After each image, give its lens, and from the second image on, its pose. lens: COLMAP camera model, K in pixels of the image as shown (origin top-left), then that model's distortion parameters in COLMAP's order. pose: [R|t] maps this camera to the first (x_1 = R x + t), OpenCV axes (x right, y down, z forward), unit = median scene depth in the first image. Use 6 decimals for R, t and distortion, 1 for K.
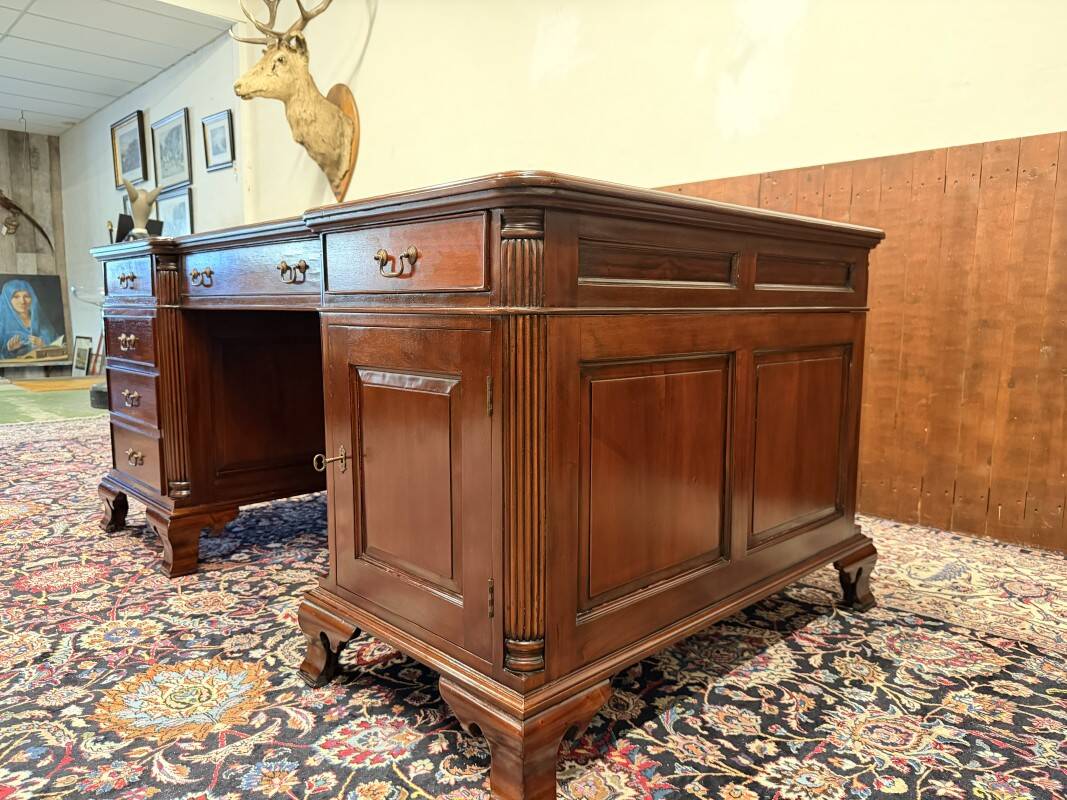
lens RADIAL K [[764.0, 0, 529.8], [0, 764.0, 407.5], [0, 0, 1]] dist [-0.002984, -0.003339]
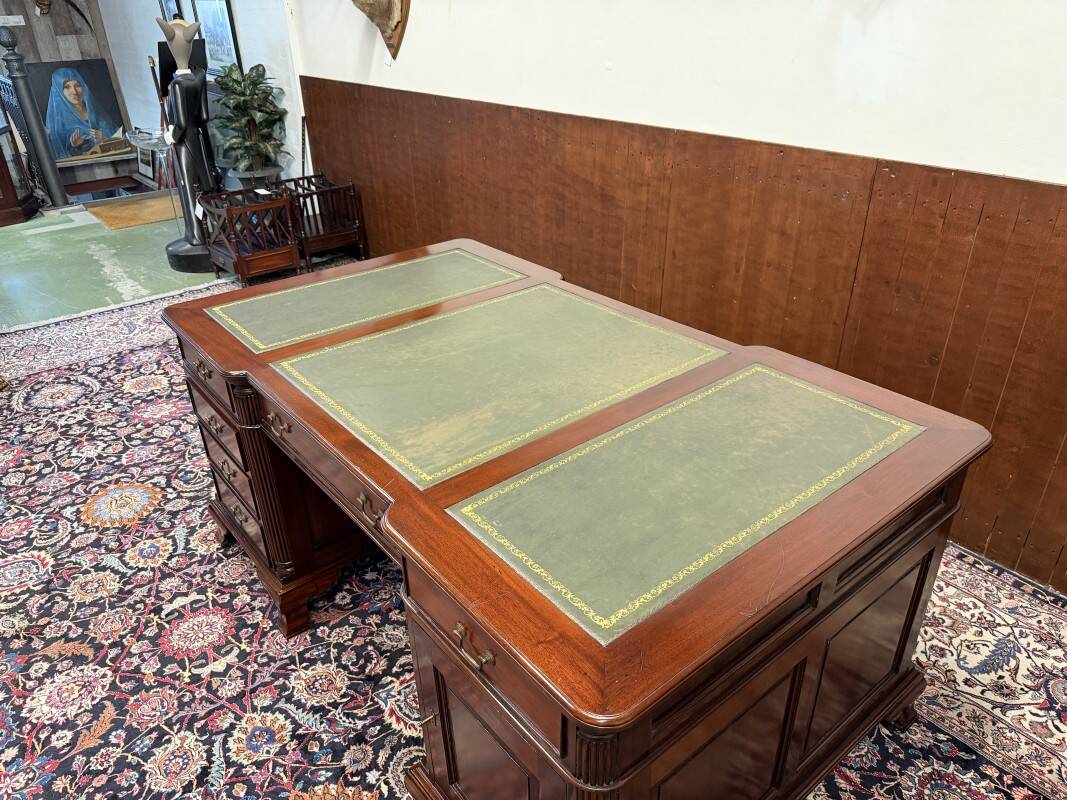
lens RADIAL K [[755.5, 0, 531.3], [0, 755.5, 412.9], [0, 0, 1]] dist [0.007292, -0.013029]
pose [[0.995968, 0.017277, -0.088026, -0.011005], [0.016757, 0.928169, 0.371781, -0.619688], [0.088126, -0.371757, 0.924138, 0.124346]]
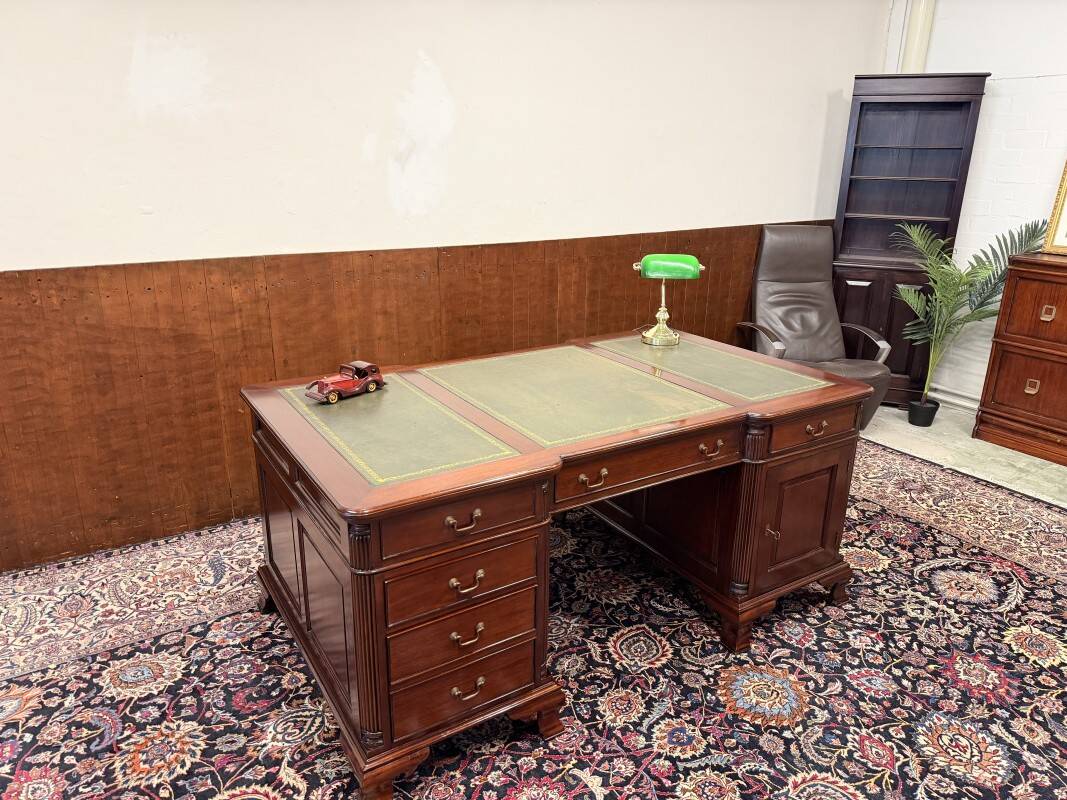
lens RADIAL K [[750.7, 0, 543.9], [0, 750.7, 401.5], [0, 0, 1]] dist [0.071058, -0.112023]
pose [[0.192393, -0.312237, 0.930319, -1.676445], [0.109547, 0.948938, 0.295831, -0.716967], [-0.975184, 0.044998, 0.216774, 0.917837]]
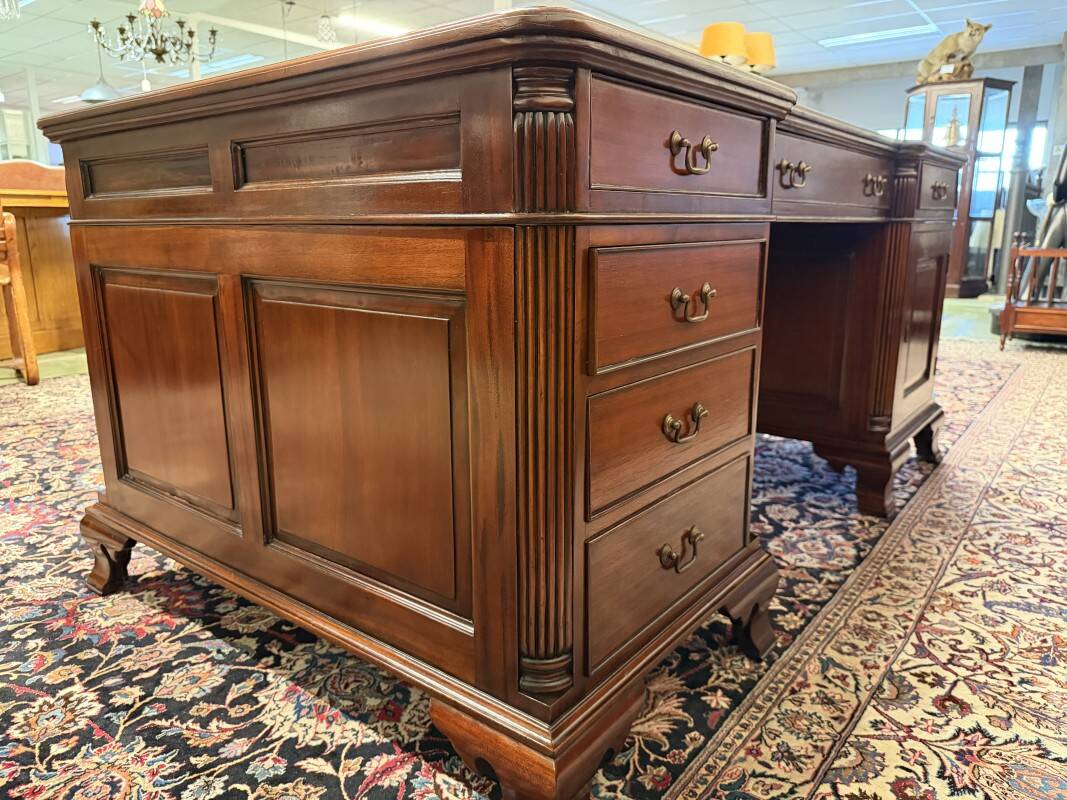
lens RADIAL K [[761.6, 0, 537.0], [0, 761.6, 399.0], [0, 0, 1]] dist [0.001112, -0.006281]
pose [[0.142093, 0.221735, -0.964698, 0.907687], [-0.127417, 0.970576, 0.204319, -0.127932], [0.981618, 0.093887, 0.166165, 0.982330]]
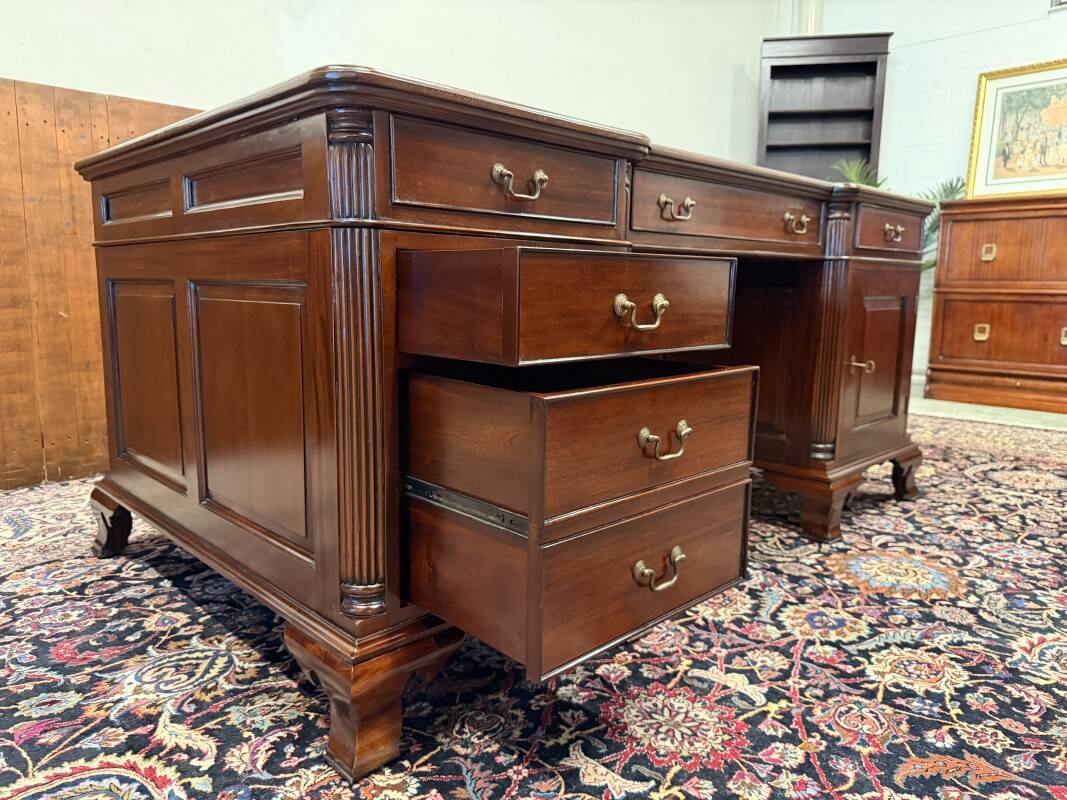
lens RADIAL K [[763.4, 0, 539.1], [0, 763.4, 397.5], [0, 0, 1]] dist [0.005187, -0.017372]
pose [[-0.013063, -0.152734, 0.988181, -1.370808], [0.116357, 0.981319, 0.153211, -0.132869], [-0.993122, 0.116983, 0.004953, 1.297867]]
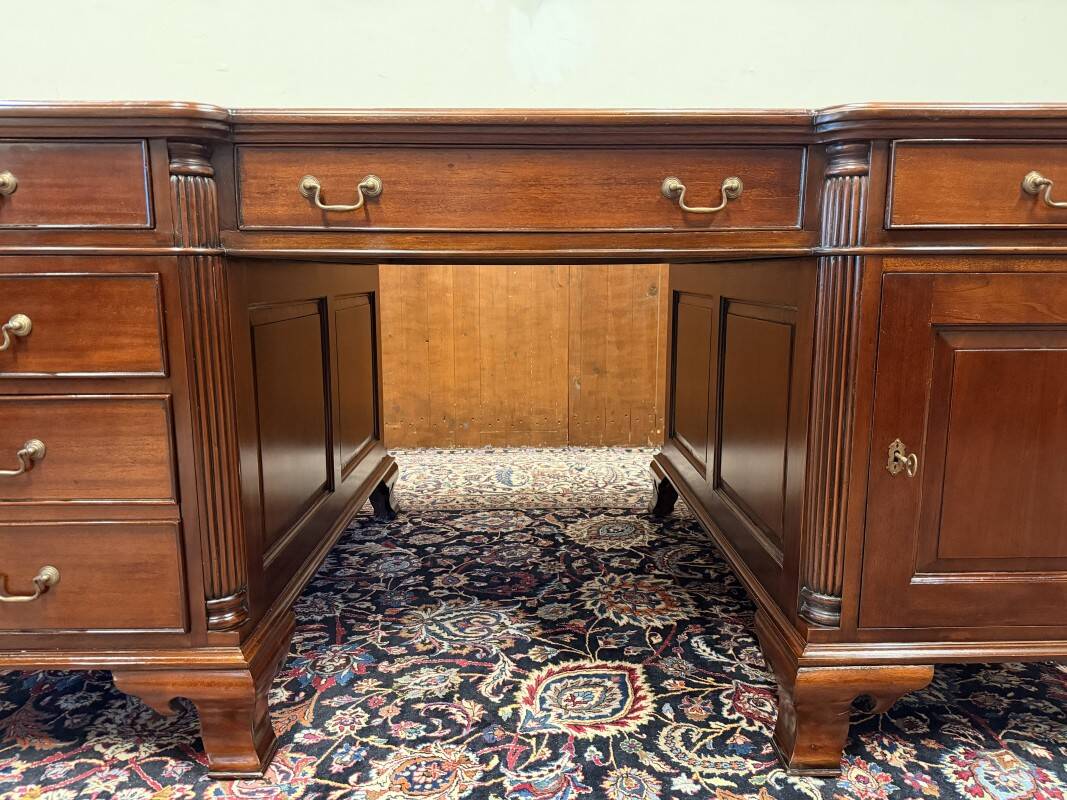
lens RADIAL K [[761.6, 0, 537.0], [0, 761.6, 399.0], [0, 0, 1]] dist [0.001112, -0.006281]
pose [[0.680552, -0.124546, 0.722037, -0.829316], [0.098714, 0.992048, 0.078078, -0.065846], [-0.726020, 0.018139, 0.687435, 0.606219]]
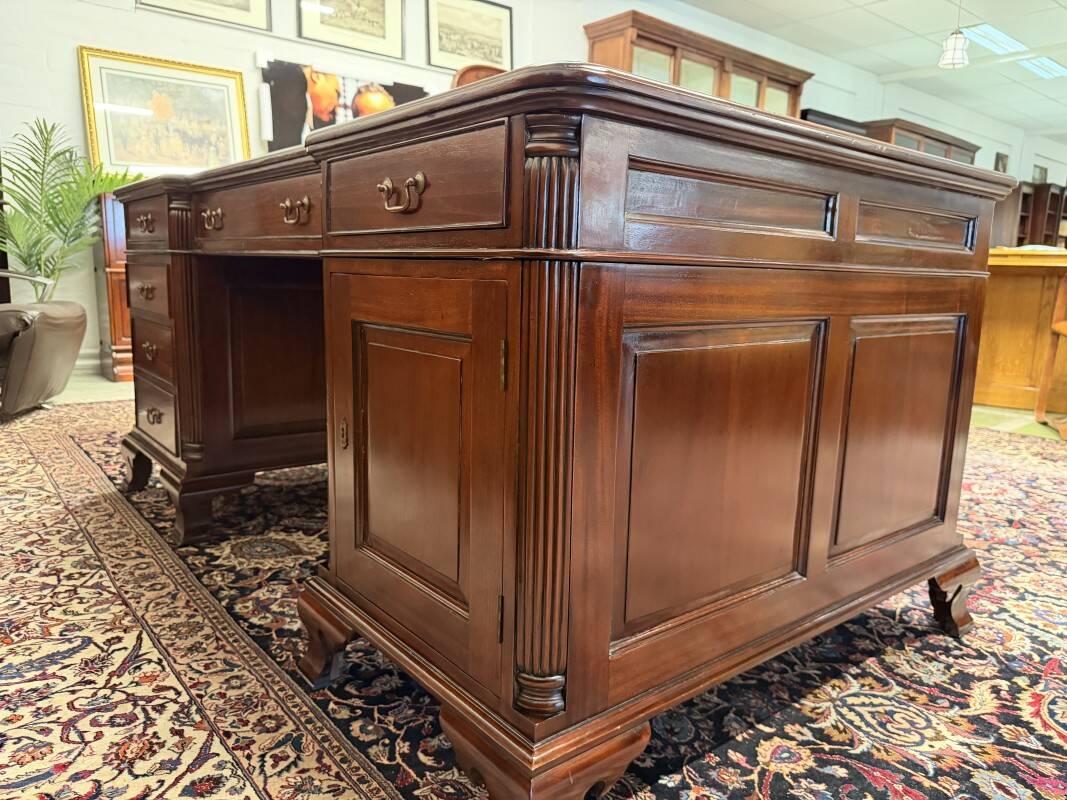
lens RADIAL K [[762.0, 0, 524.9], [0, 762.0, 399.8], [0, 0, 1]] dist [-0.003261, -0.003270]
pose [[-0.995756, -0.047006, 0.079127, -0.343996], [-0.021807, 0.955755, 0.293353, -0.297875], [-0.089416, 0.290382, -0.952724, 2.337868]]
